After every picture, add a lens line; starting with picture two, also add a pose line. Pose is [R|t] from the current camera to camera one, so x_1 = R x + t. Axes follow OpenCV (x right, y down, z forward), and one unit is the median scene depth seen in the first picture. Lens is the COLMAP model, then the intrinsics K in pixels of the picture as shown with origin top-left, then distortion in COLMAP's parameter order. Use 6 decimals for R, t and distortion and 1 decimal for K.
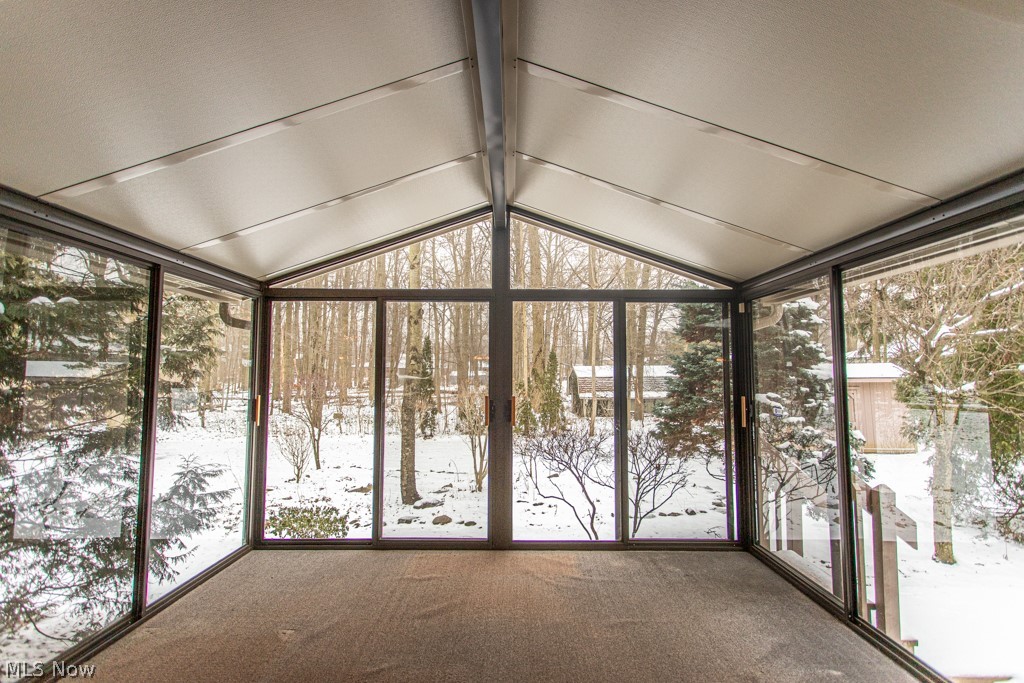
lens RADIAL K [[486.3, 0, 511.1], [0, 486.3, 342.6], [0, 0, 1]] dist [0.006864, -0.000369]
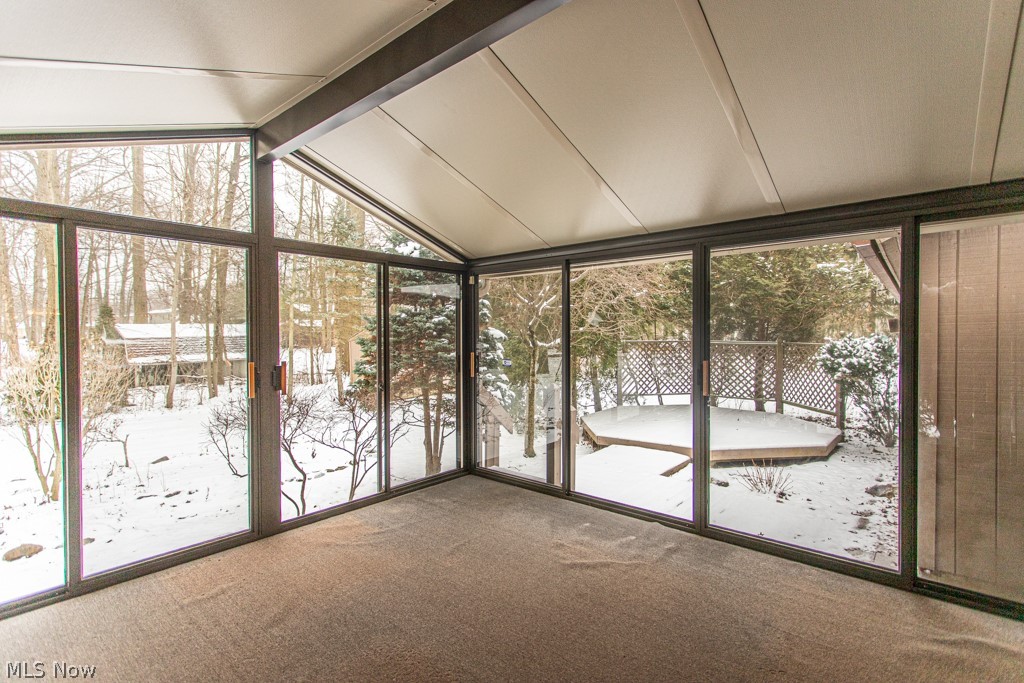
lens RADIAL K [[486.3, 0, 526.7], [0, 486.3, 340.6], [0, 0, 1]] dist [0.006864, -0.000369]
pose [[0.649224, -0.016105, 0.760427, -0.364775], [-0.046576, 0.997058, 0.060881, -0.001087], [-0.759170, -0.074944, 0.646564, 0.098910]]
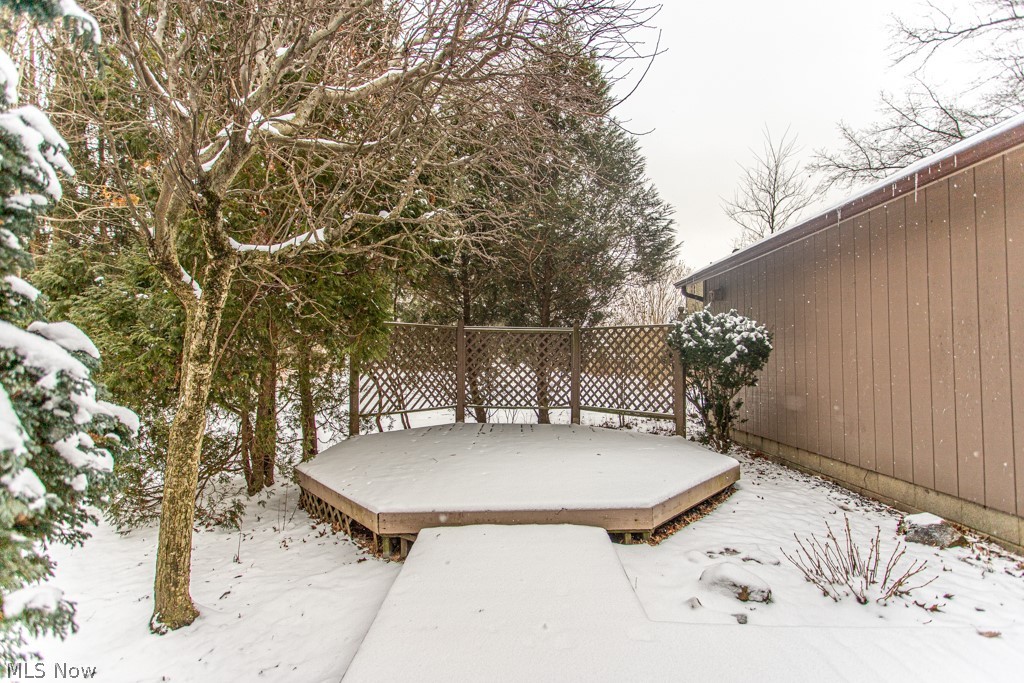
lens RADIAL K [[486.3, 0, 510.0], [0, 486.3, 341.7], [0, 0, 1]] dist [0.006864, -0.000369]
pose [[0.040647, 0.026617, 0.998819, 0.596780], [-0.064681, 0.997618, -0.023953, 0.233139], [-0.997078, -0.063631, 0.042272, 0.973008]]
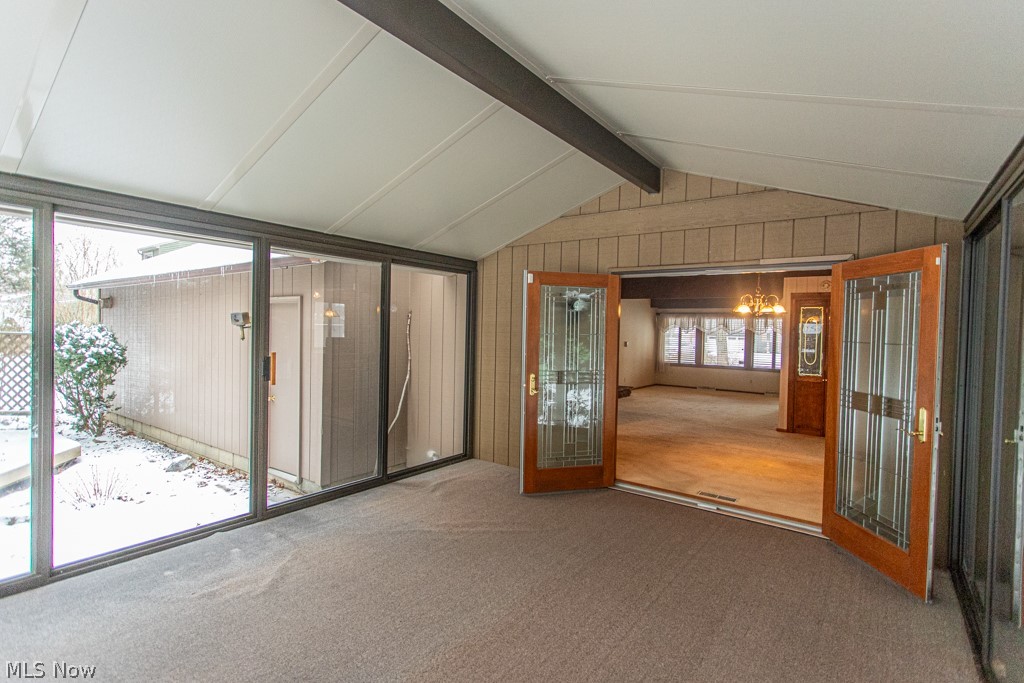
lens RADIAL K [[486.3, 0, 510.6], [0, 486.3, 341.7], [0, 0, 1]] dist [0.006864, -0.000369]
pose [[-0.798309, -0.037891, 0.601055, -0.409486], [-0.069989, 0.997094, -0.030100, 0.051028], [-0.598168, -0.066096, -0.798640, 0.922367]]
